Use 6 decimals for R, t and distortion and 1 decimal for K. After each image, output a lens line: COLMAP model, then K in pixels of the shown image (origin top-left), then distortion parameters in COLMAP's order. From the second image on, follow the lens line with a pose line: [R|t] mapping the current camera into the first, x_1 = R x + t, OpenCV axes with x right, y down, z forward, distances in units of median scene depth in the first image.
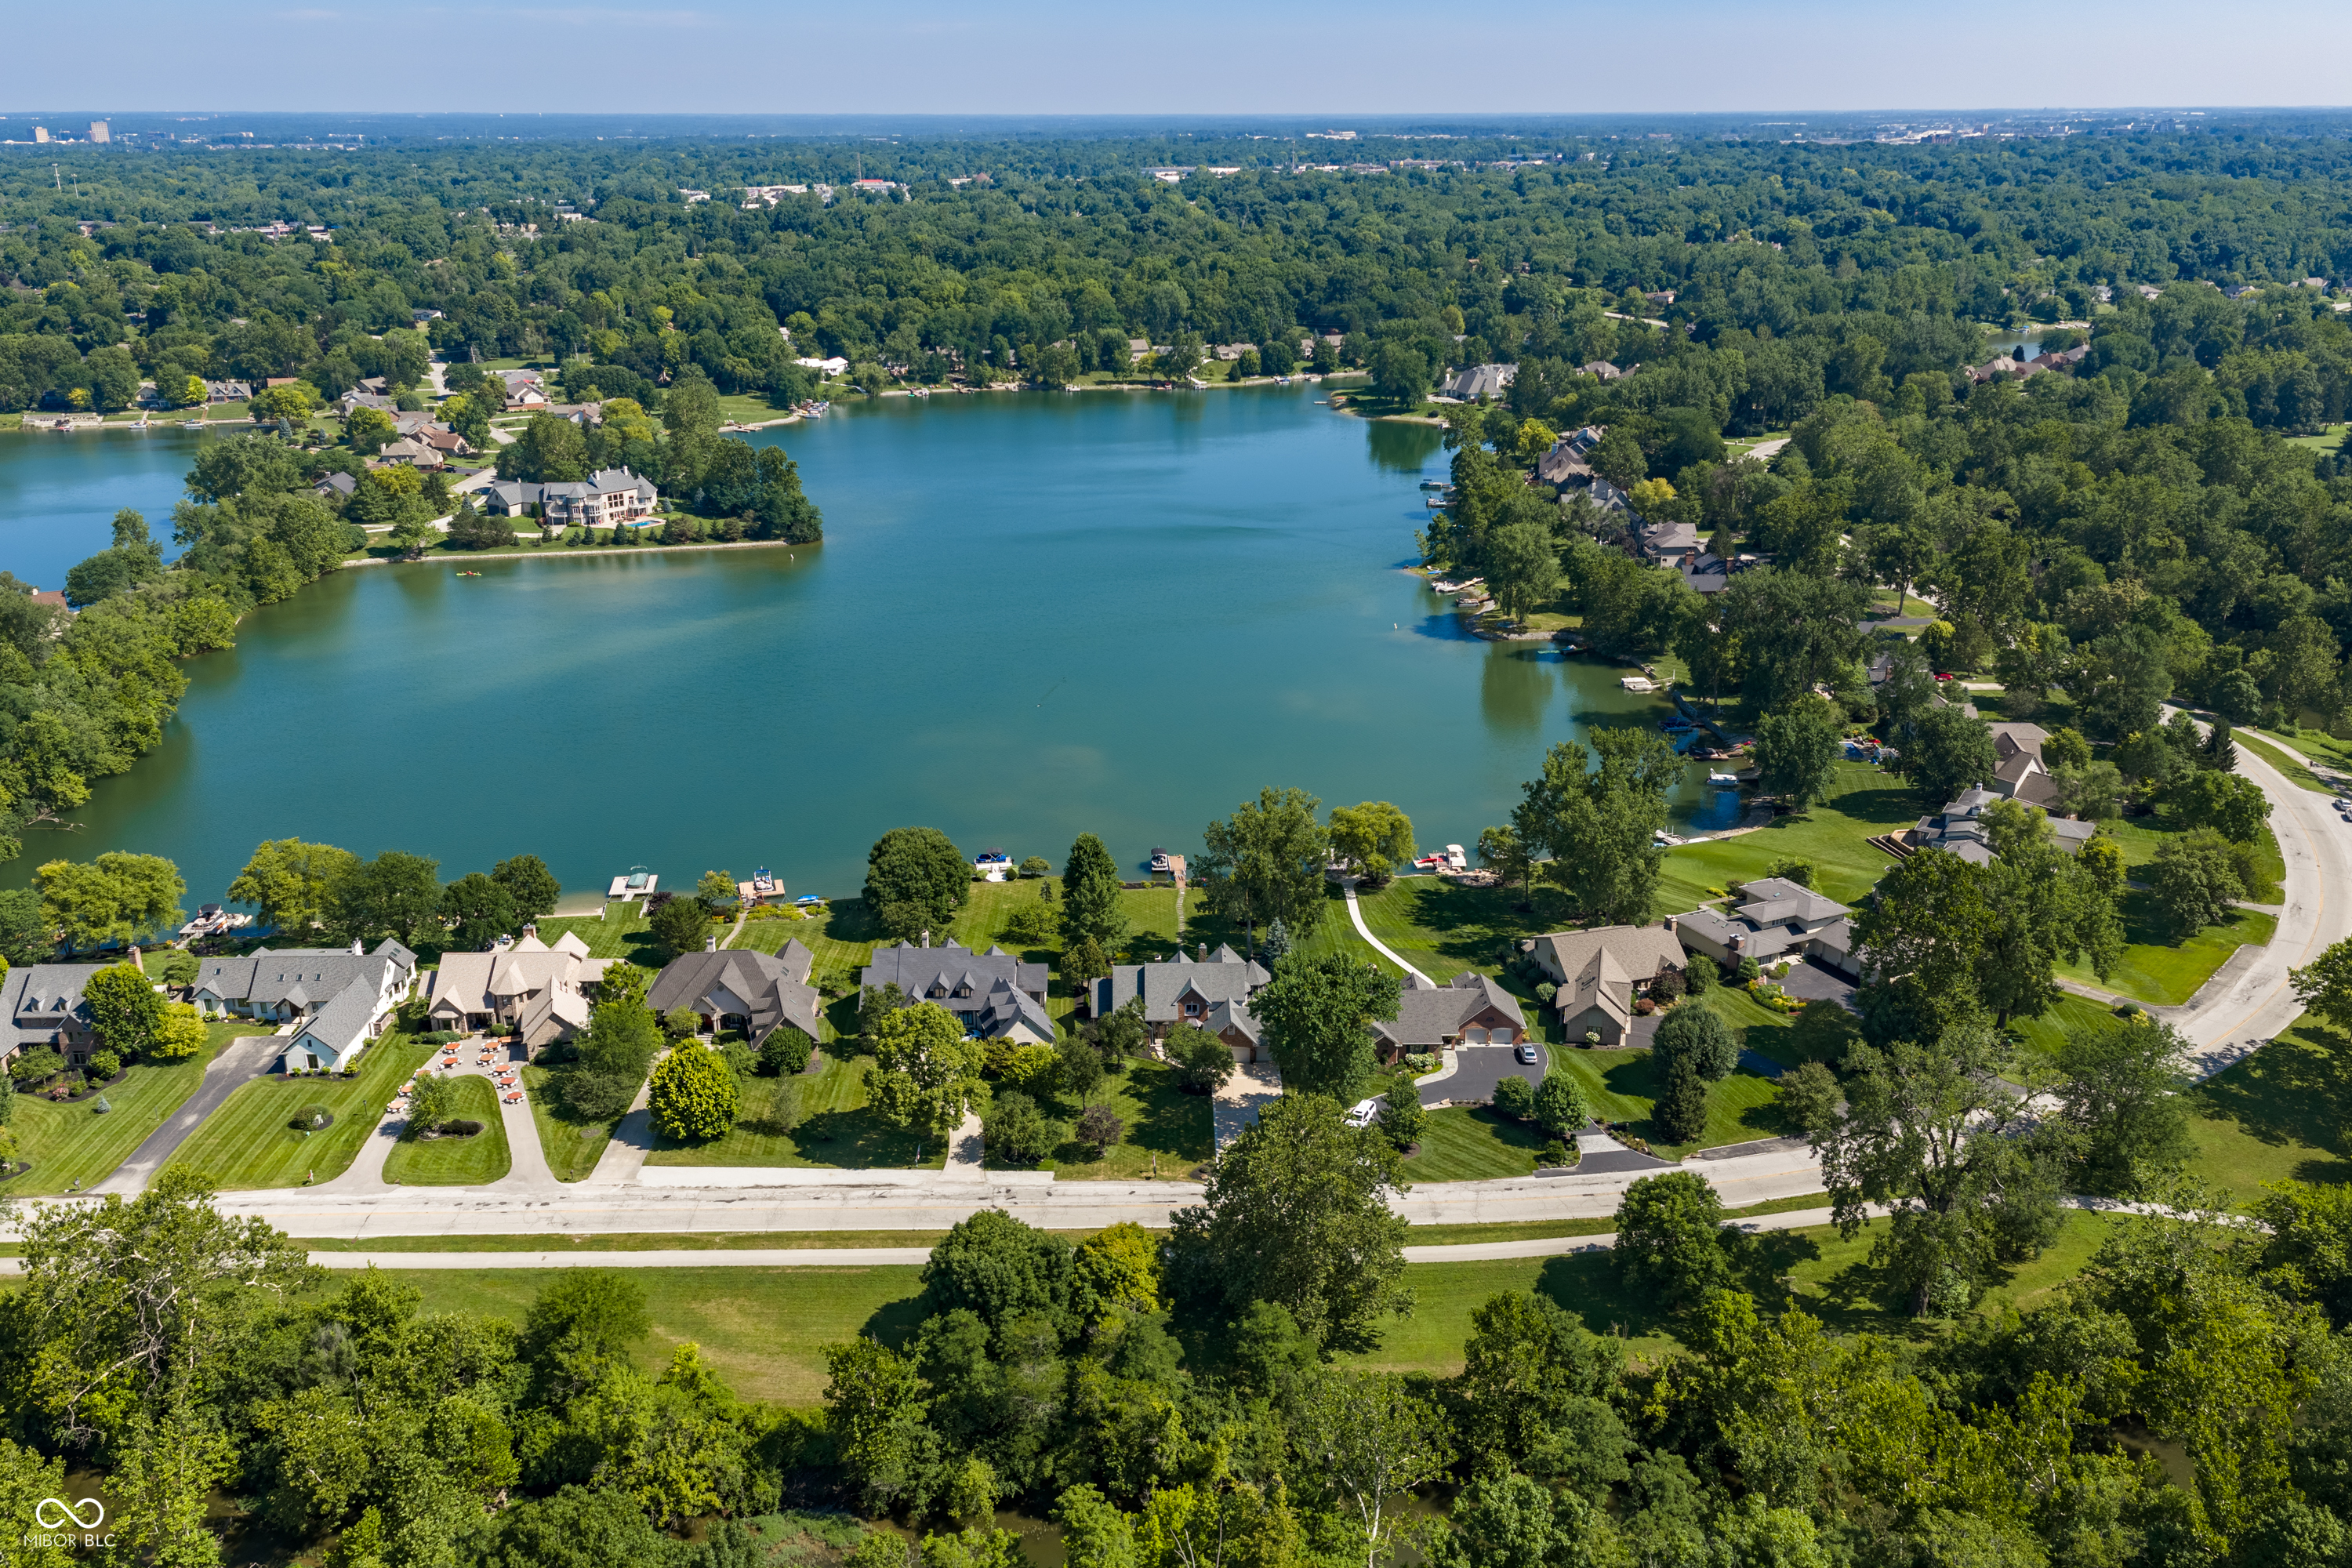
lens RADIAL K [[1960.3, 0, 1172.2], [0, 1960.3, 794.5], [0, 0, 1]] dist [0.023054, 0.000446]
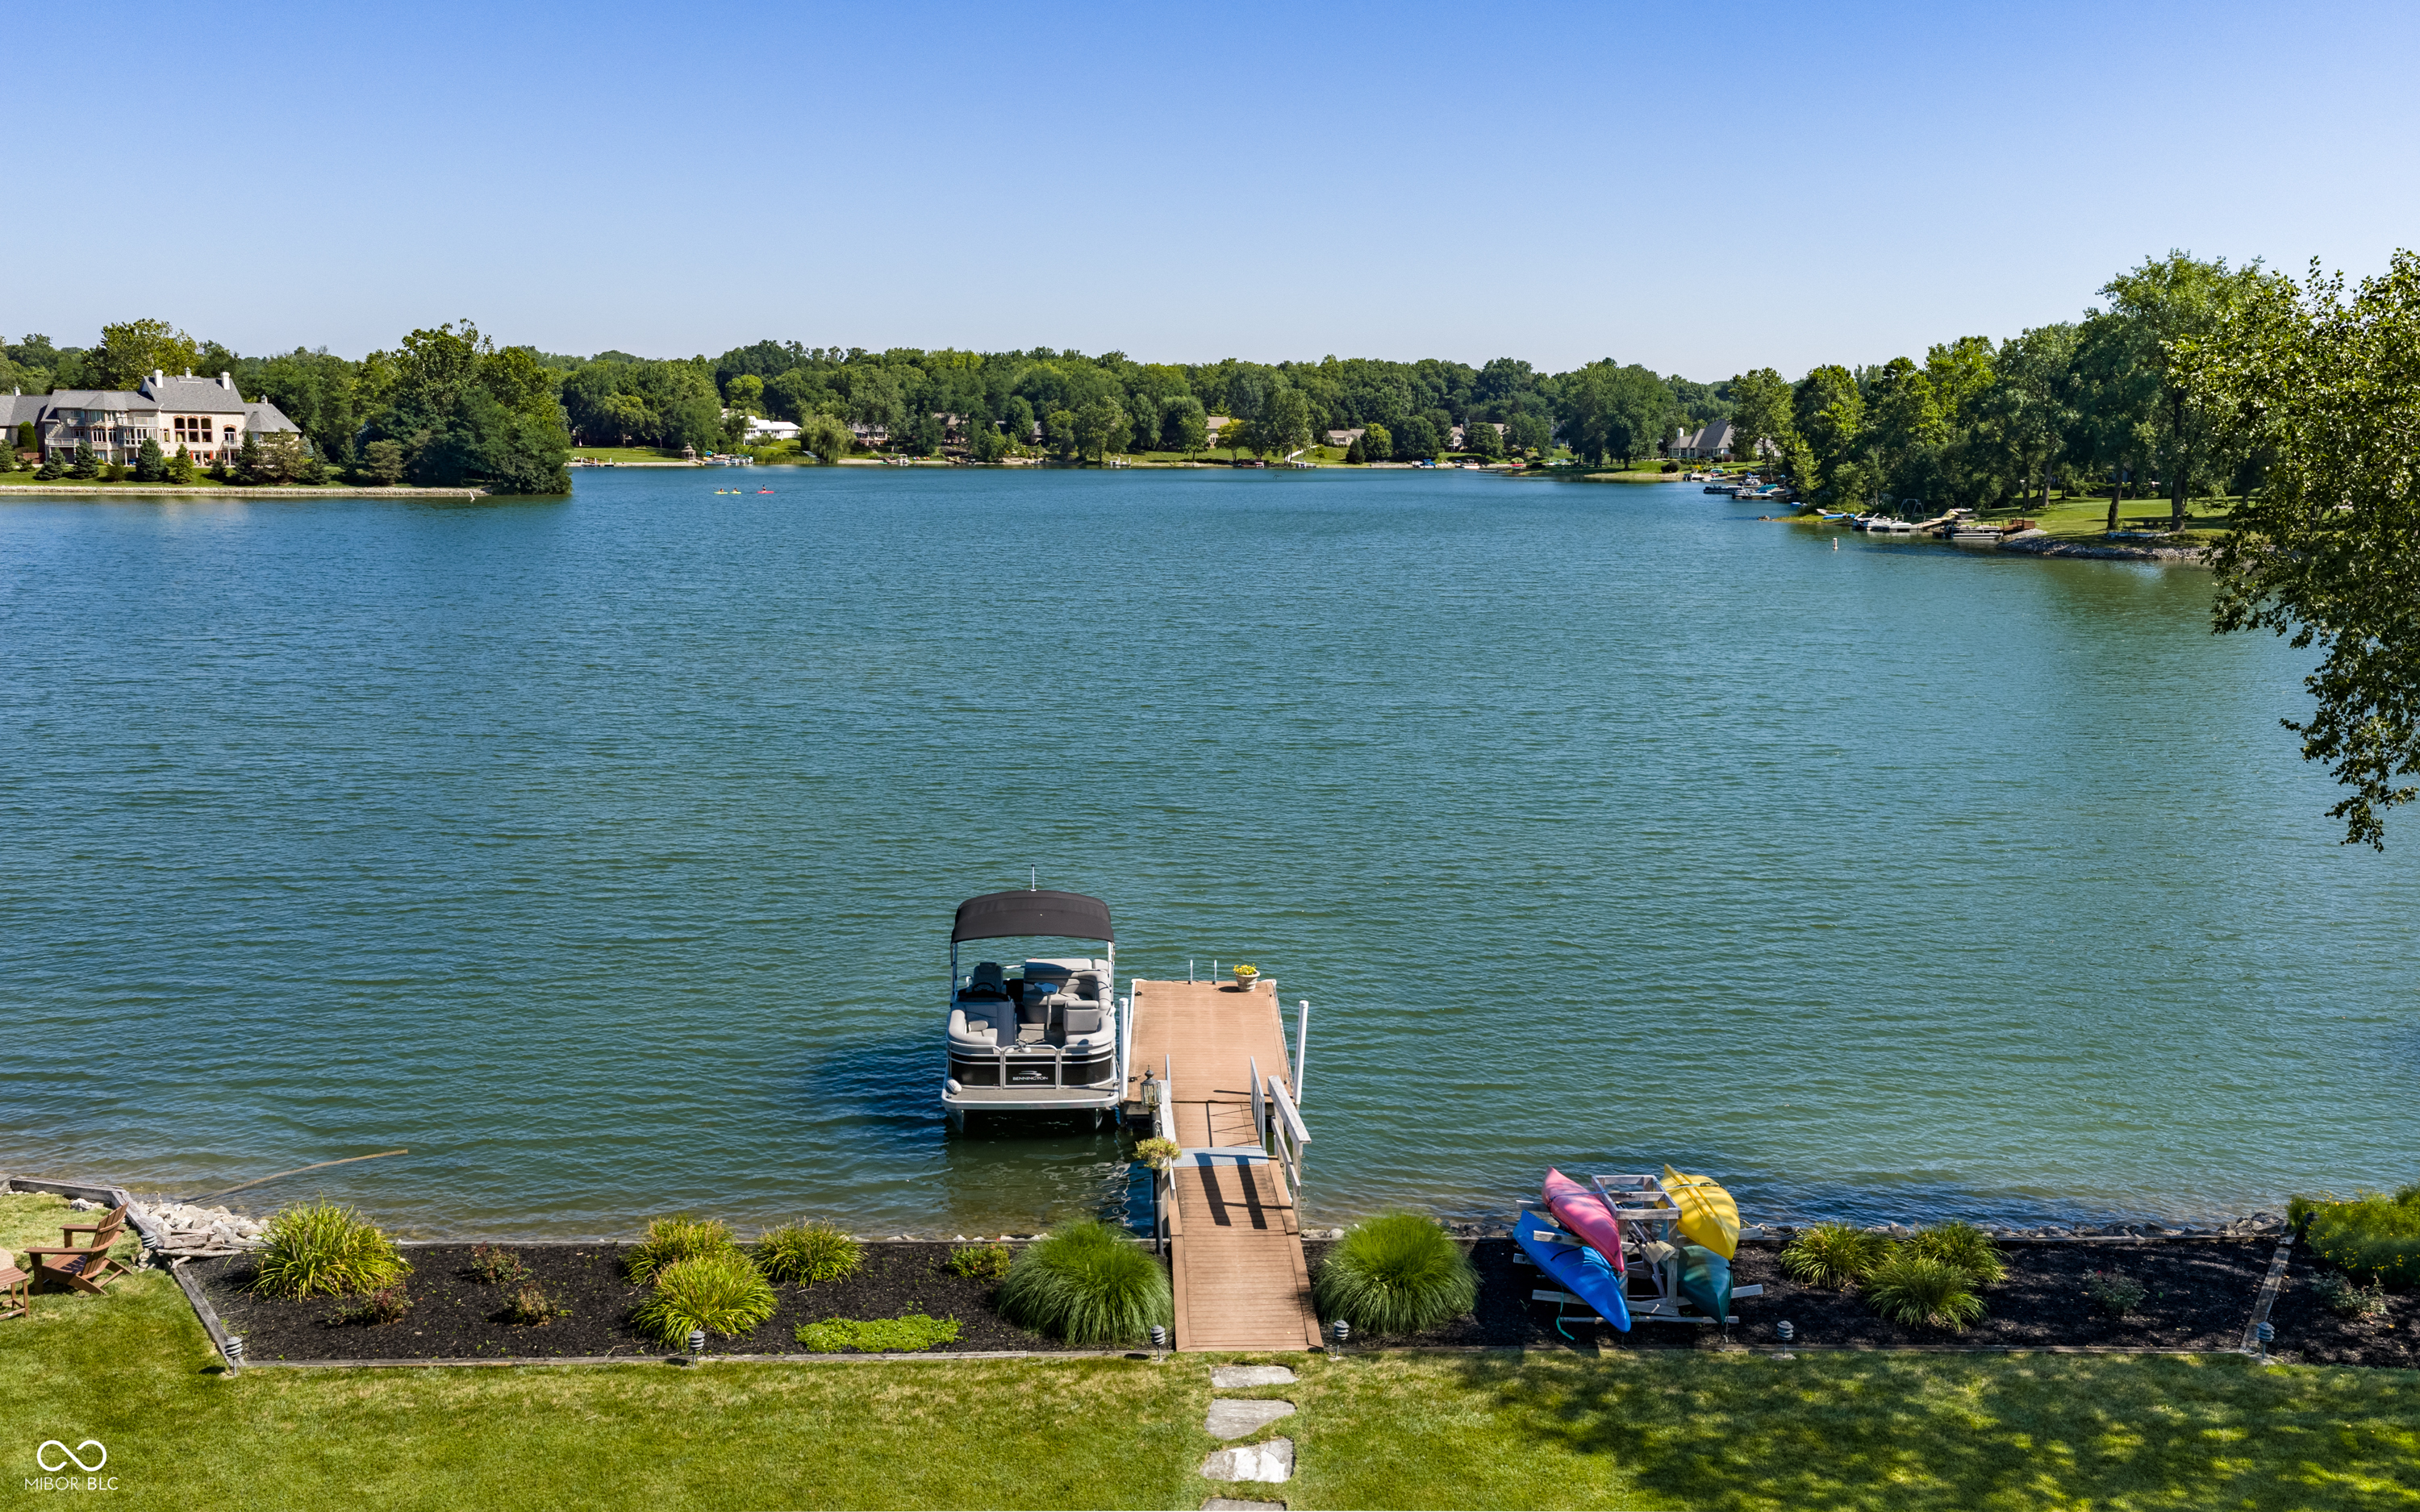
lens RADIAL K [[1995.7, 0, 1206.5], [0, 1995.7, 786.6], [0, 0, 1]] dist [0.024393, 0.006672]
pose [[0.999394, 0.019981, -0.028520, 0.005076], [-0.024212, 0.987349, -0.156700, 0.039328], [0.025028, 0.157296, 0.987234, 0.923015]]
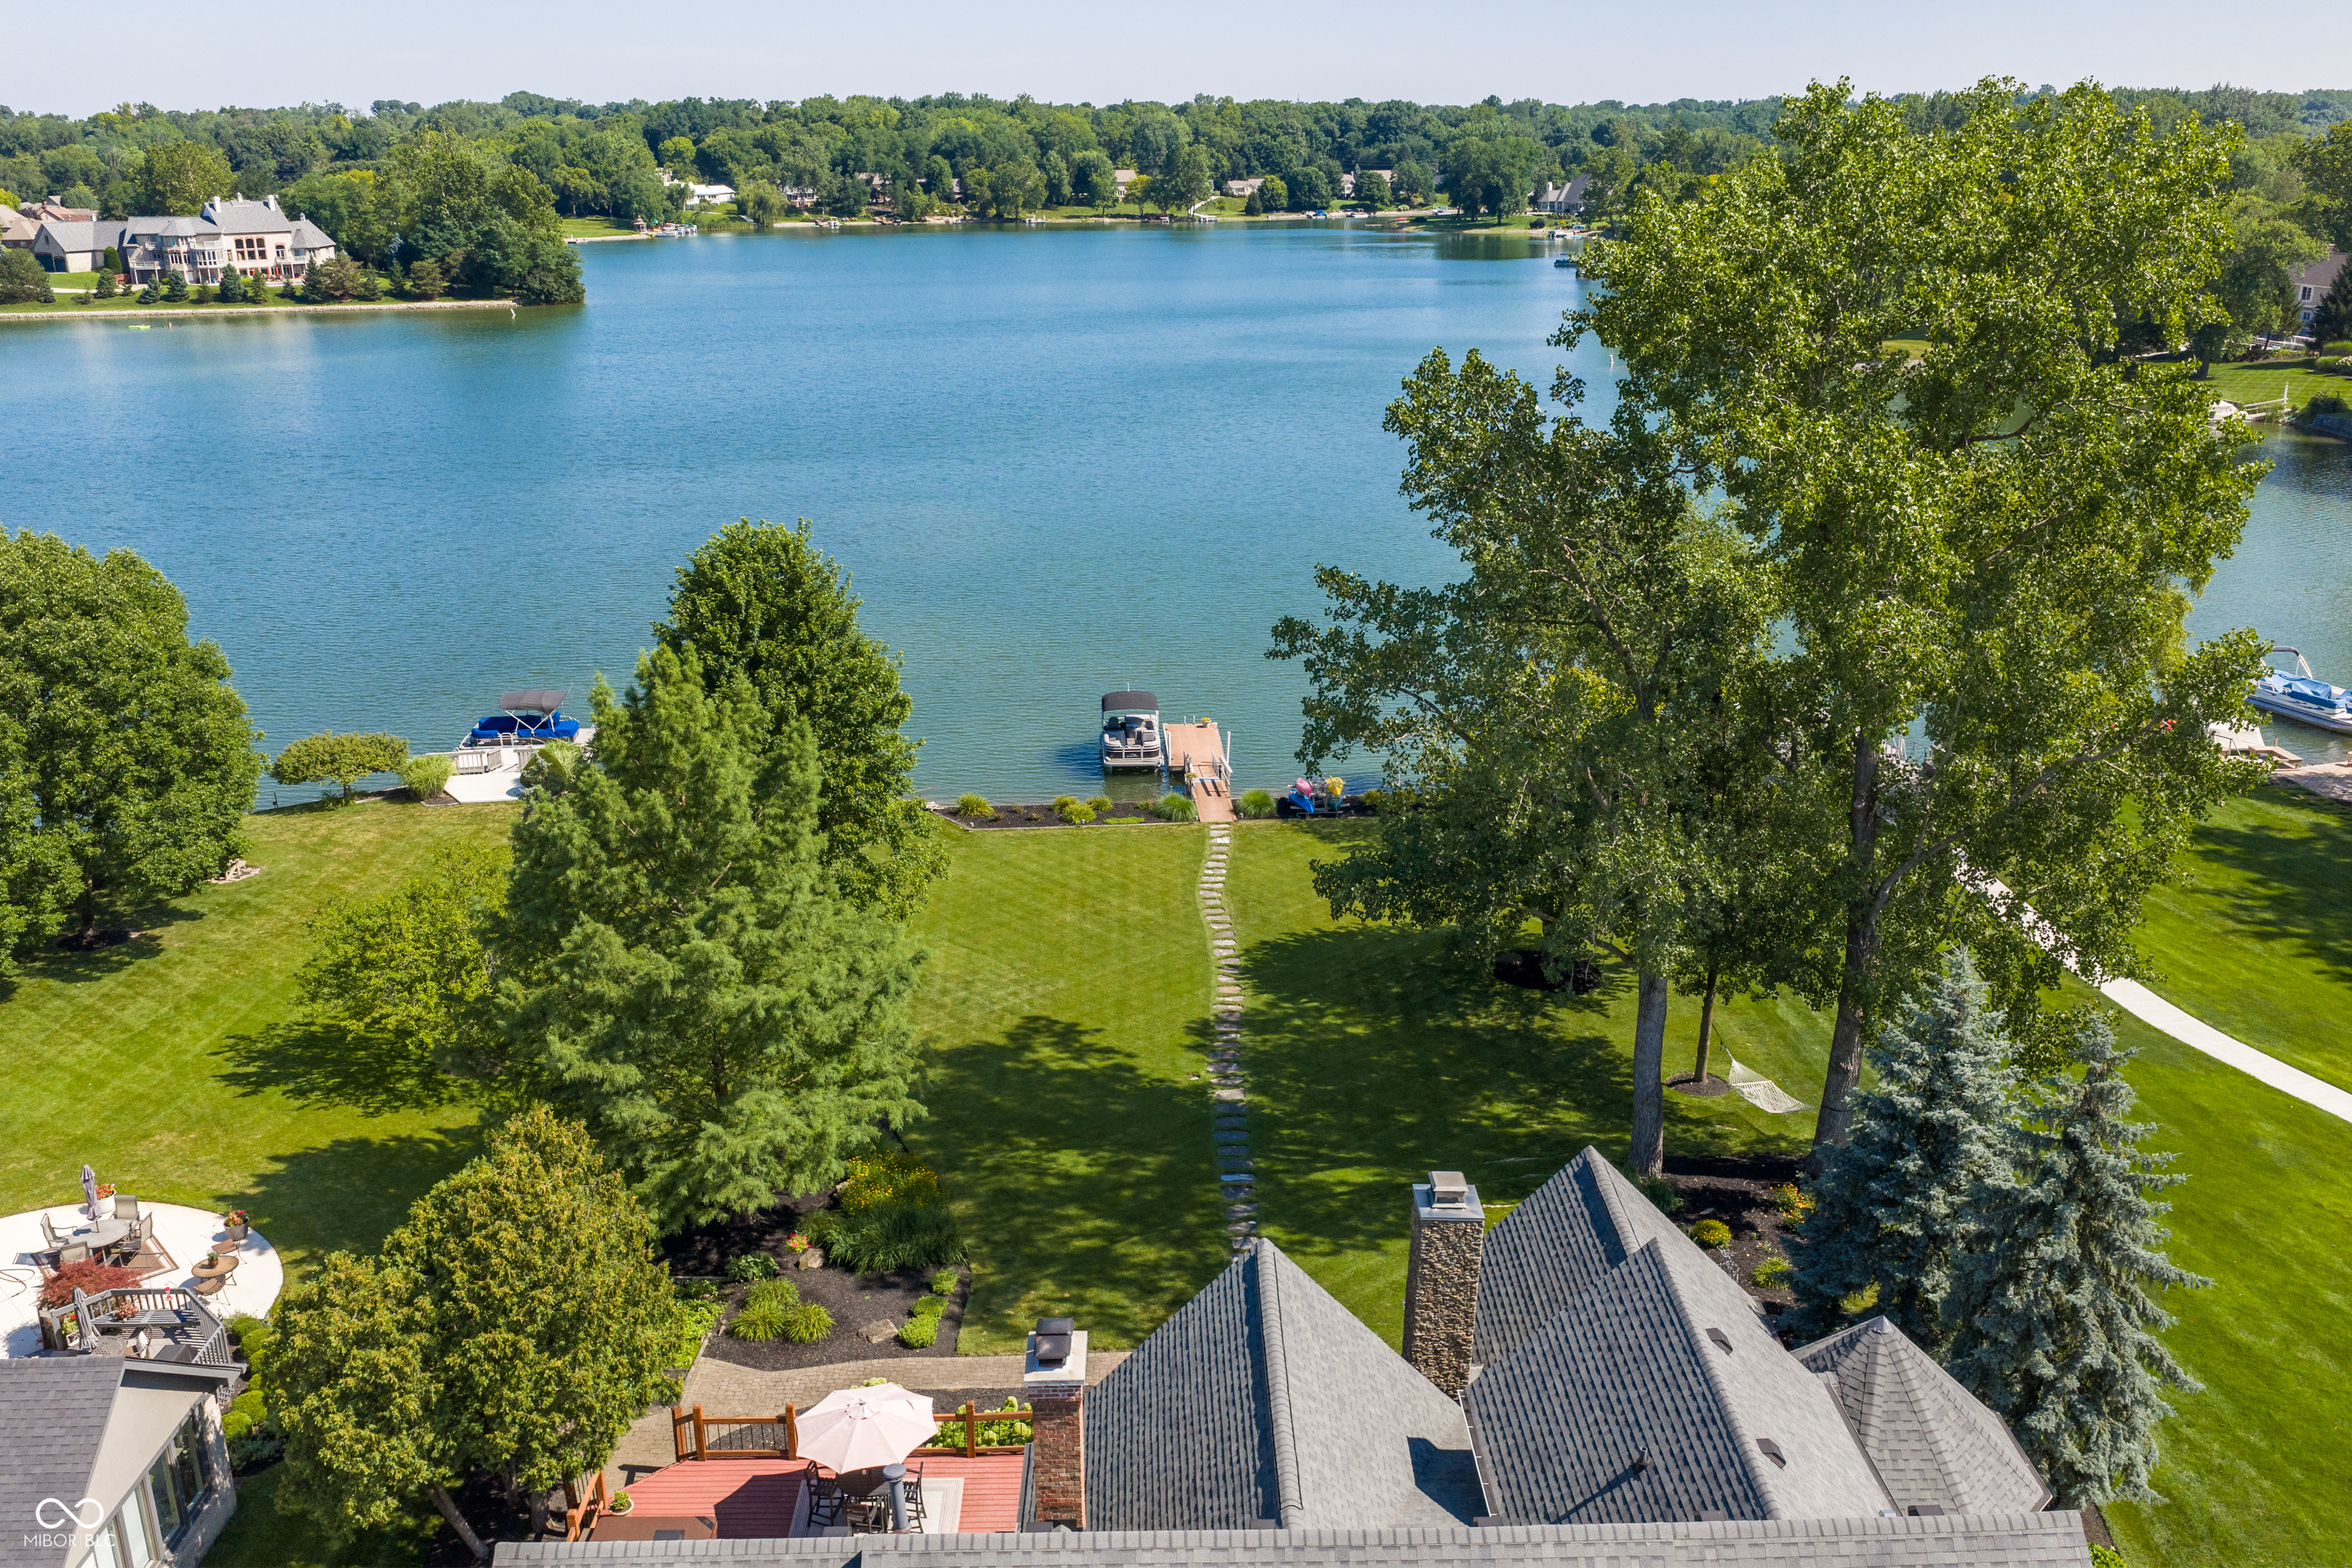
lens RADIAL K [[1955.7, 0, 1173.6], [0, 1955.7, 786.0], [0, 0, 1]] dist [0.006164, -0.010868]
pose [[0.999993, -0.003326, 0.001442, -0.000952], [0.003344, 0.999911, -0.012910, 0.045605], [-0.001399, 0.012914, 0.999916, 0.744913]]
